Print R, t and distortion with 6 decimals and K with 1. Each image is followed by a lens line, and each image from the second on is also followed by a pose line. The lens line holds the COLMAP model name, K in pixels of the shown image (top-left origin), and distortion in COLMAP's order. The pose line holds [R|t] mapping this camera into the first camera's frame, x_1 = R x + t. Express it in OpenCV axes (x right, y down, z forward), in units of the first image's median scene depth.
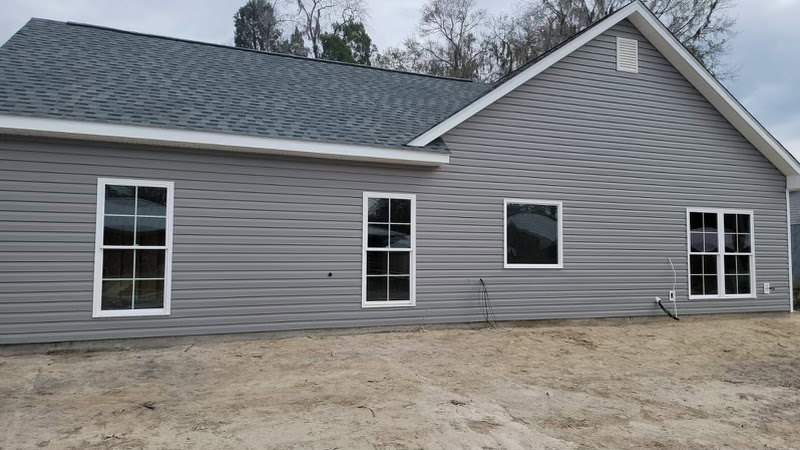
lens RADIAL K [[664.5, 0, 400.0], [0, 664.5, 225.0], [0, 0, 1]] dist [0.035646, -0.002541]
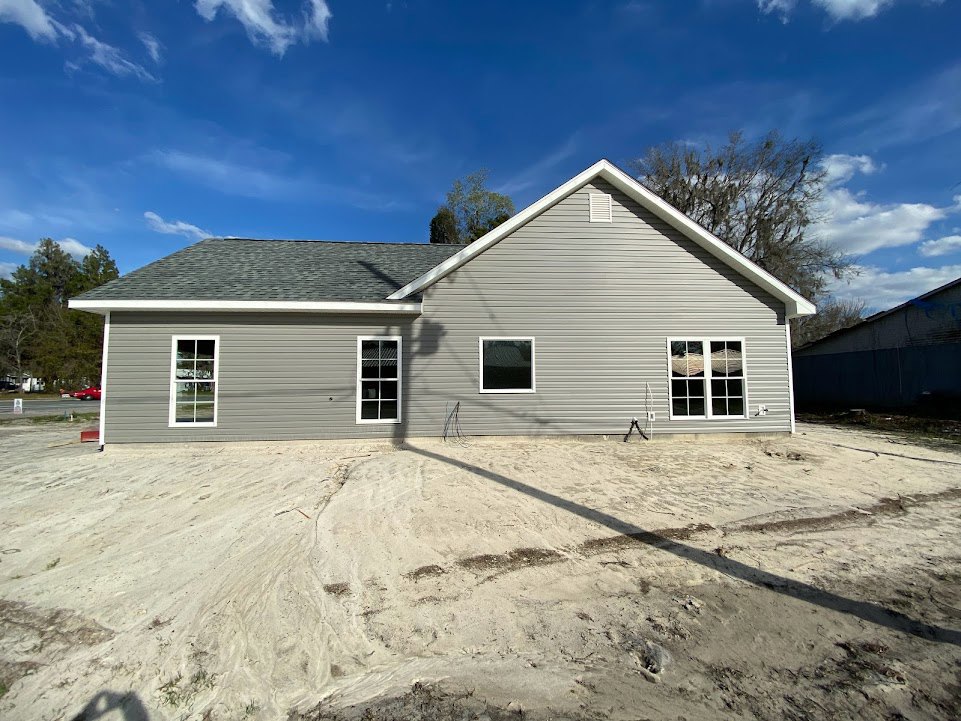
lens RADIAL K [[453.3, 0, 479.5], [0, 453.3, 357.7], [0, 0, 1]] dist [0.003511, -0.017607]
pose [[0.942392, -0.031359, -0.333038, 0.383119], [0.028146, 0.999499, -0.014469, 0.010270], [0.333325, 0.004262, 0.942802, 0.184939]]
